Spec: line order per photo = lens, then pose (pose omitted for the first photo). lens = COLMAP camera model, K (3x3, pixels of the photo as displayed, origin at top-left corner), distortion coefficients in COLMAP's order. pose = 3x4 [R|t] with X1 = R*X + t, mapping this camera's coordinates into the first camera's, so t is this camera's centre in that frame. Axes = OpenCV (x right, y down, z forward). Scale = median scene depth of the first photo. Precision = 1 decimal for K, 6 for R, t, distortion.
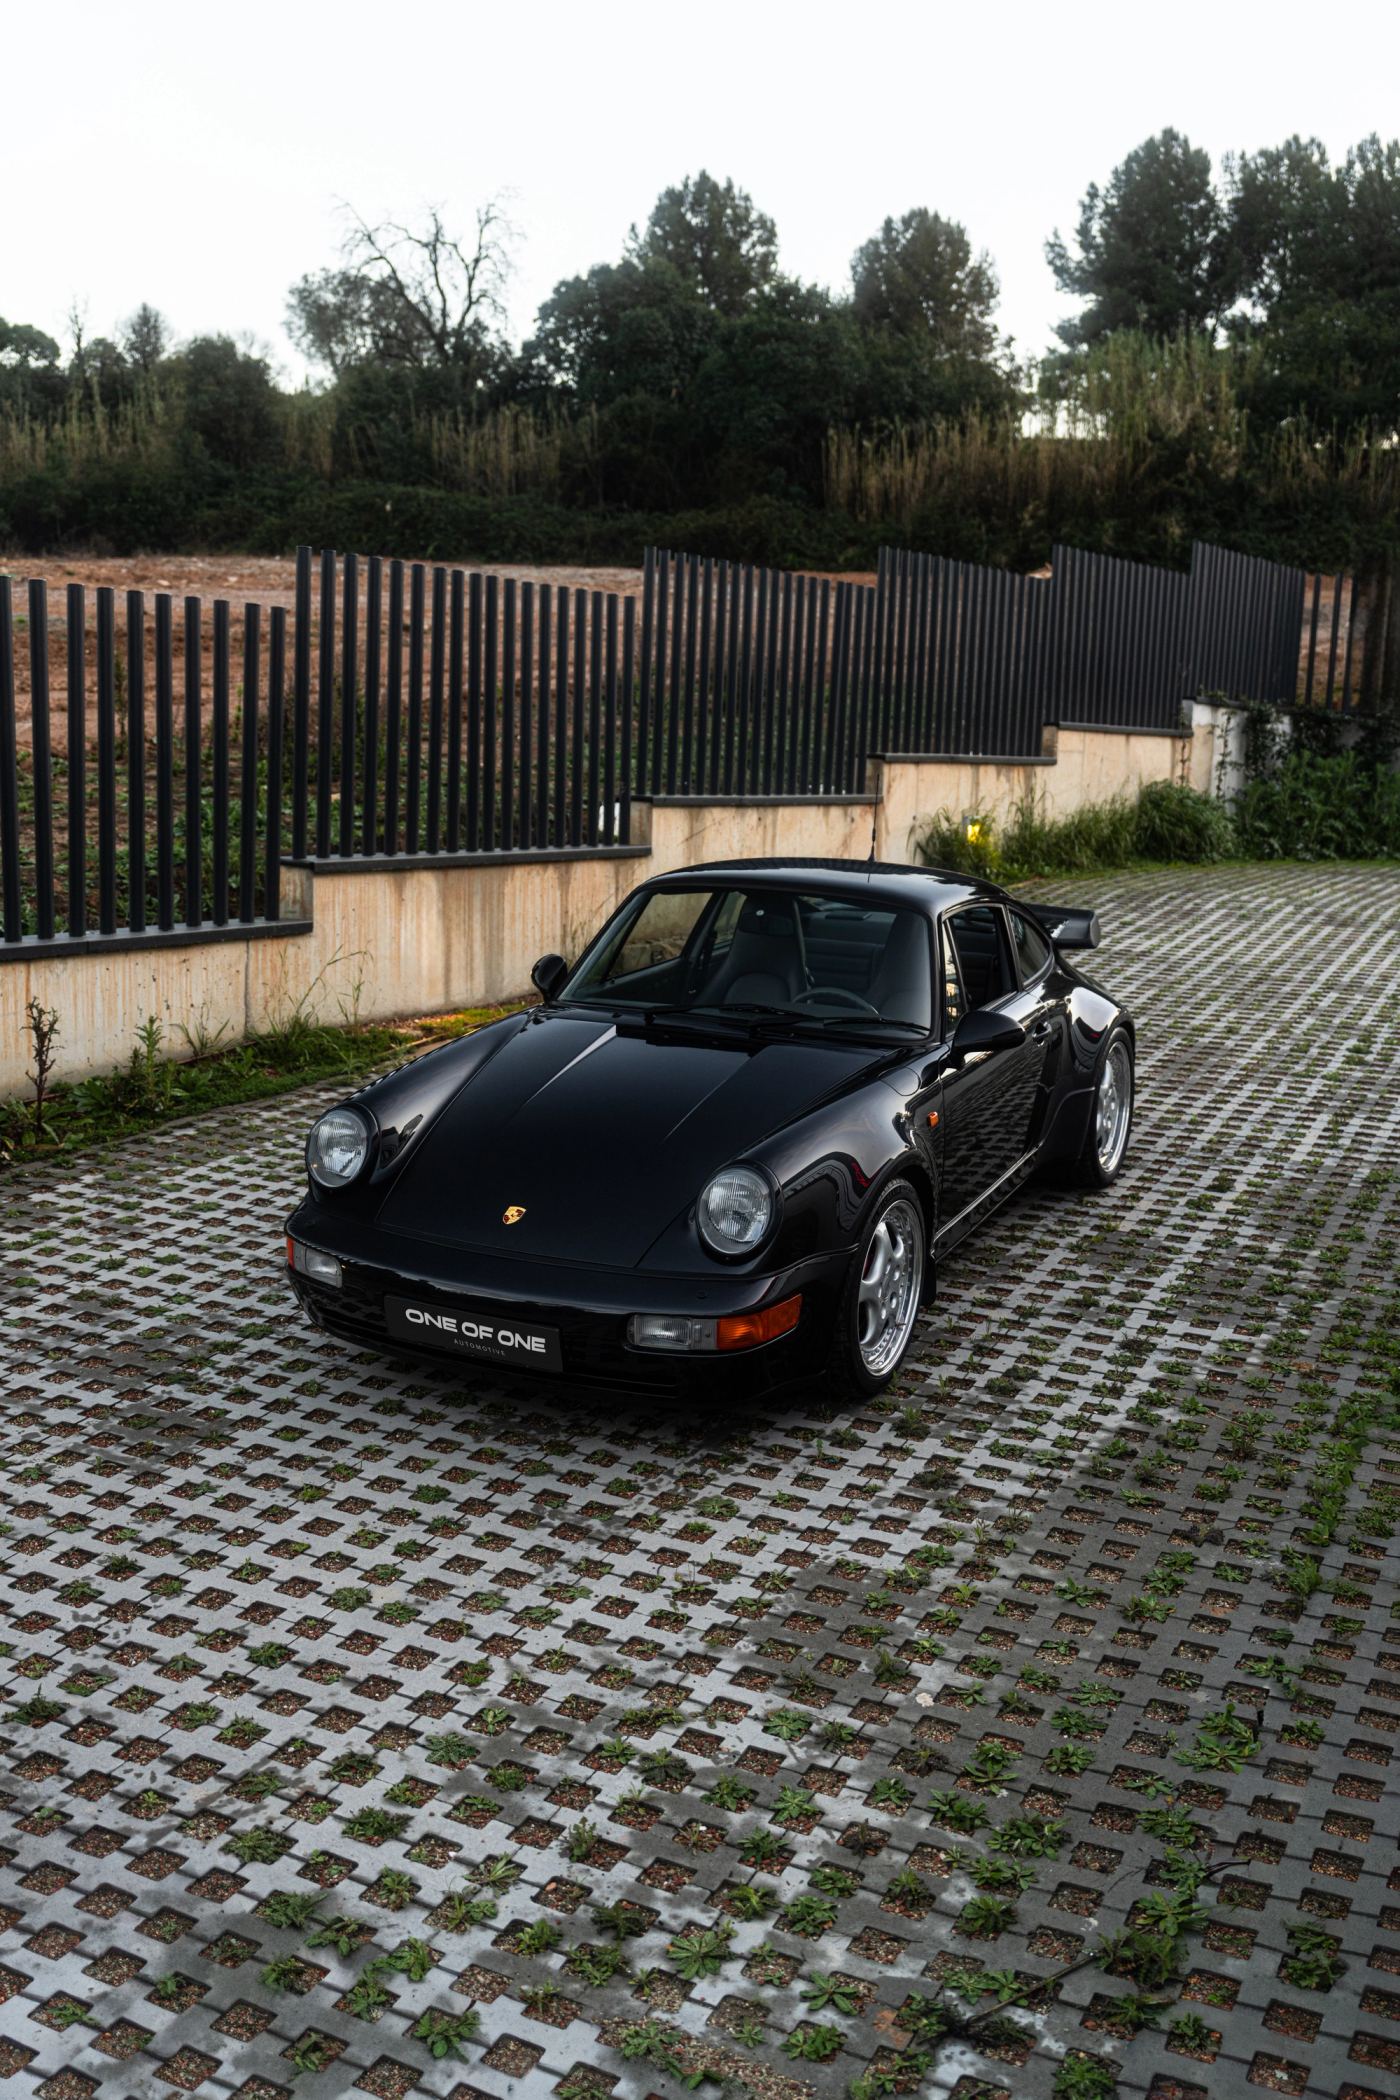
lens RADIAL K [[1961.0, 0, 710.3], [0, 1961.0, 1057.9], [0, 0, 1]] dist [0.011994, 0.000000]
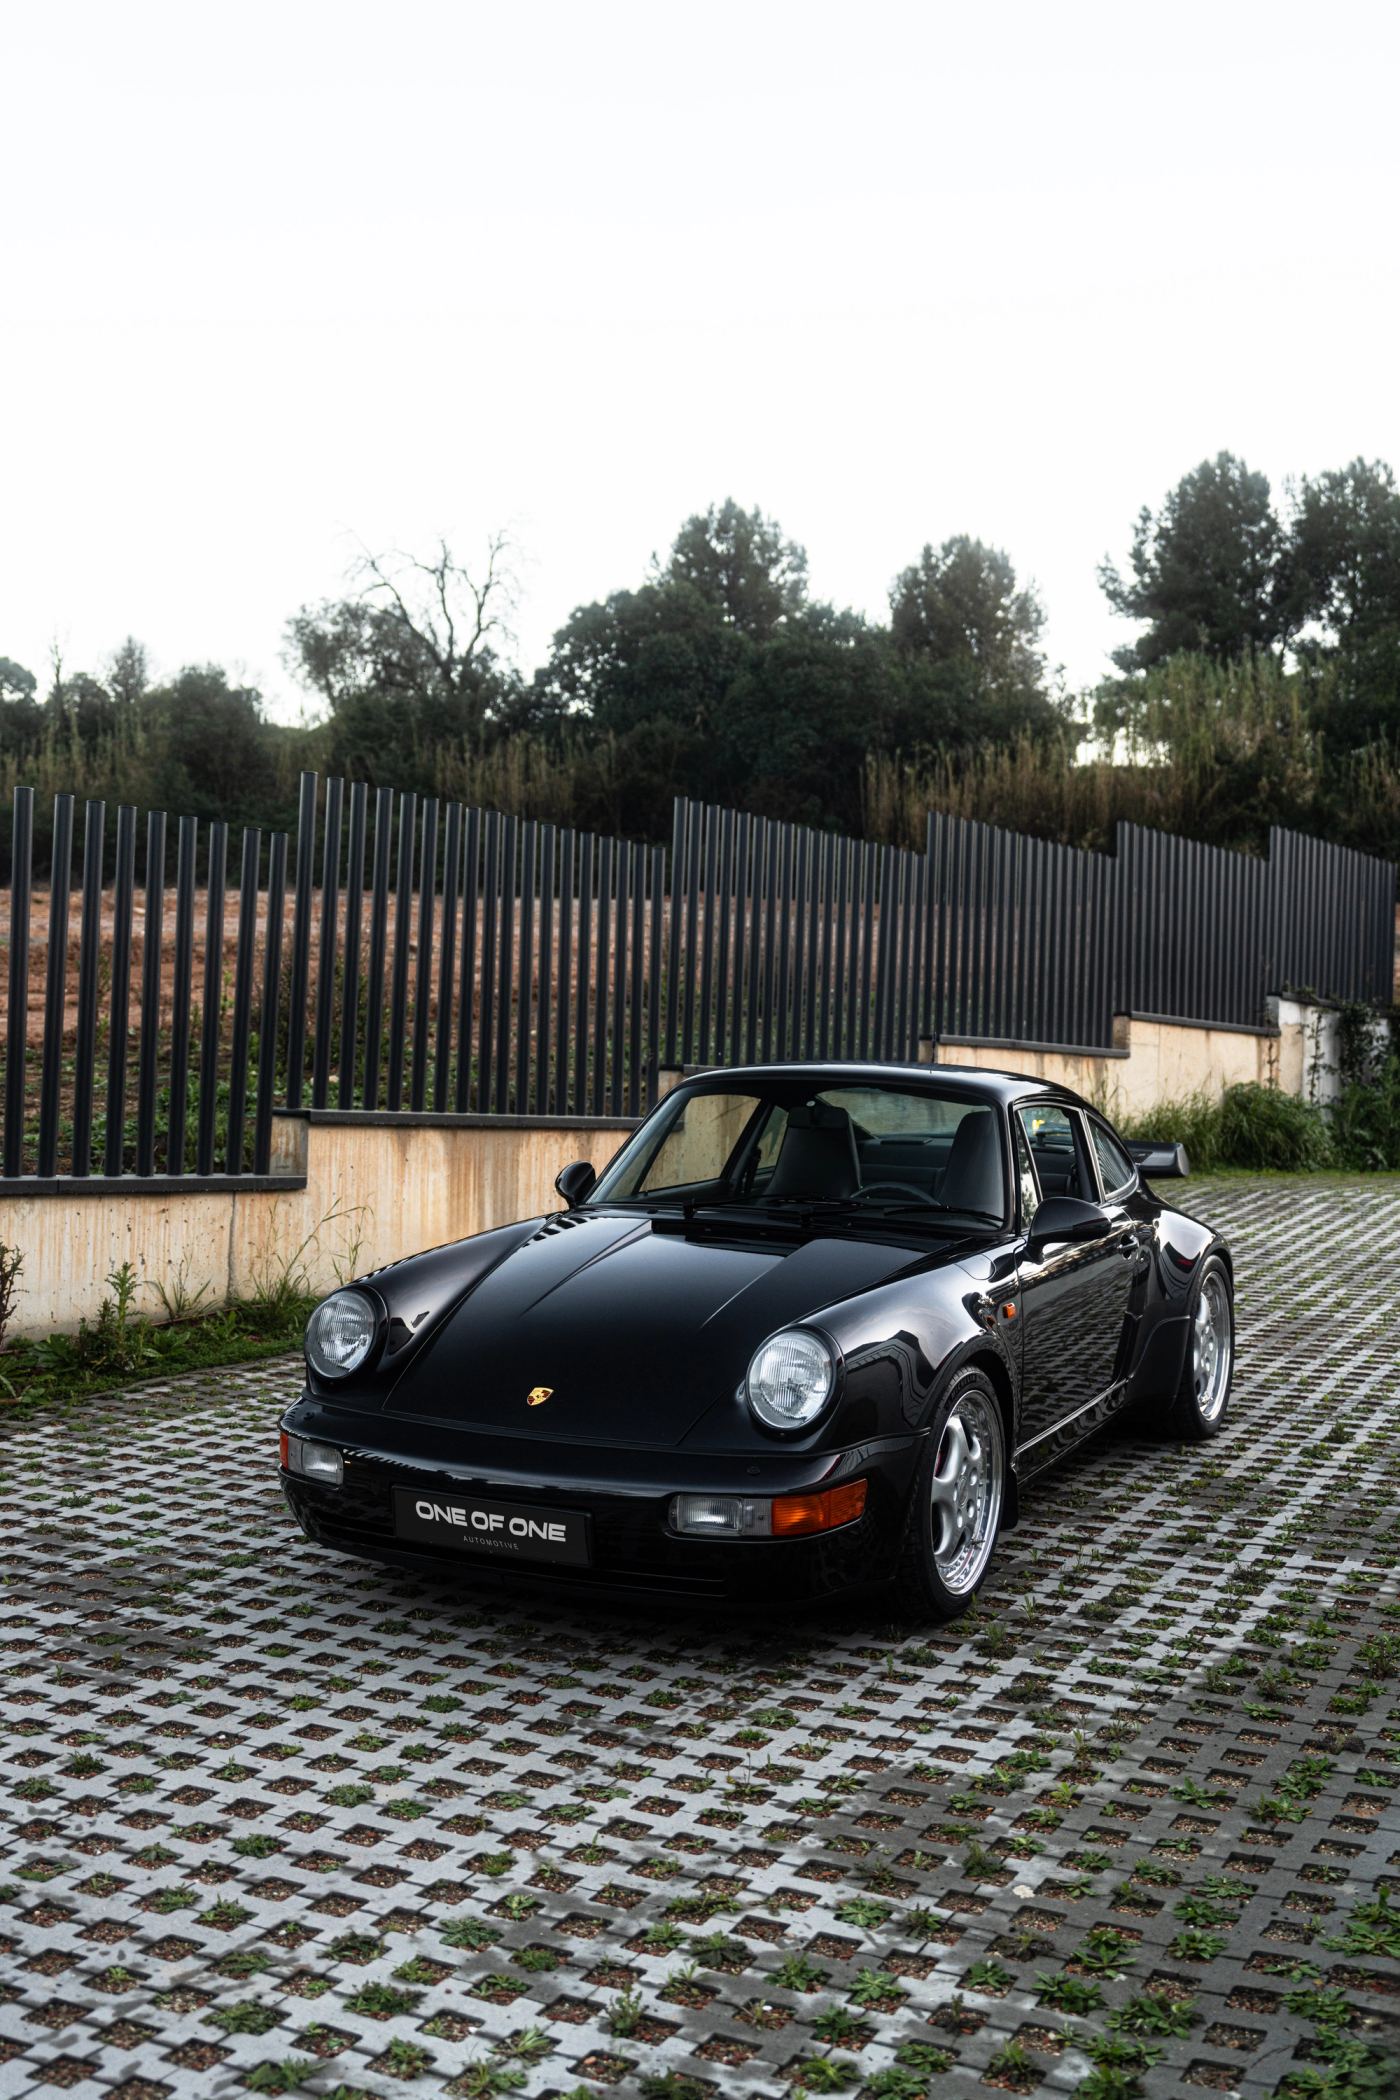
lens RADIAL K [[2220.6, 0, 718.2], [0, 2220.6, 1083.8], [0, 0, 1]] dist [0.020461, 0.000000]
pose [[0.999953, -0.003874, -0.008851, -0.008290], [0.002321, 0.985585, -0.169165, 0.089756], [0.009379, 0.169136, 0.985548, -0.008199]]
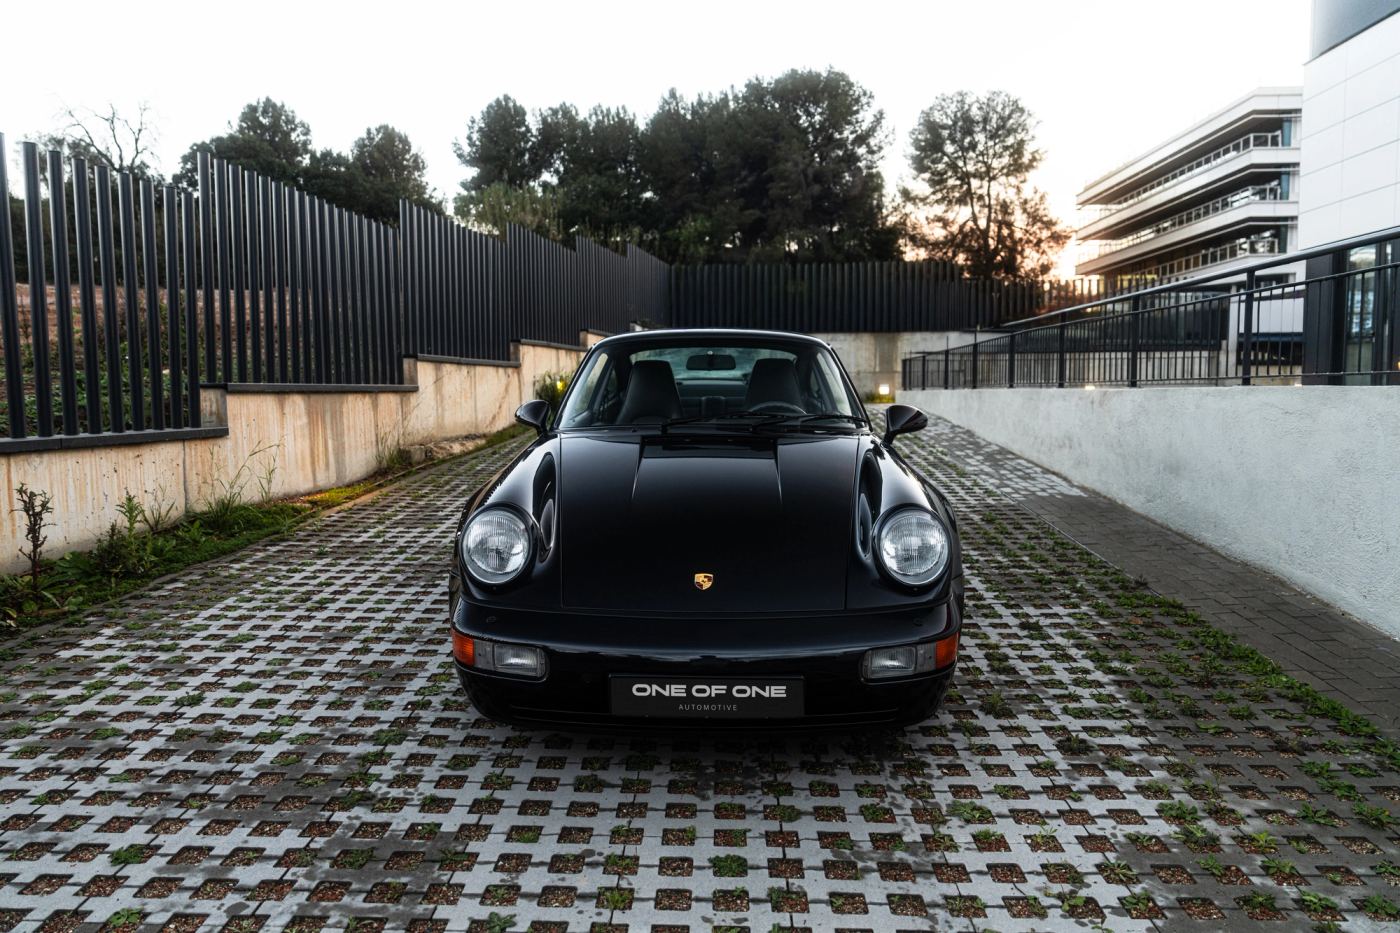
lens RADIAL K [[931.1, 0, 705.8], [0, 931.1, 463.0], [0, 0, 1]] dist [-0.010662, 0.003446]
pose [[0.909169, -0.078031, 0.409052, -0.247265], [0.108029, 0.992854, -0.050710, 0.033834], [-0.402171, 0.090294, 0.911101, 0.425305]]
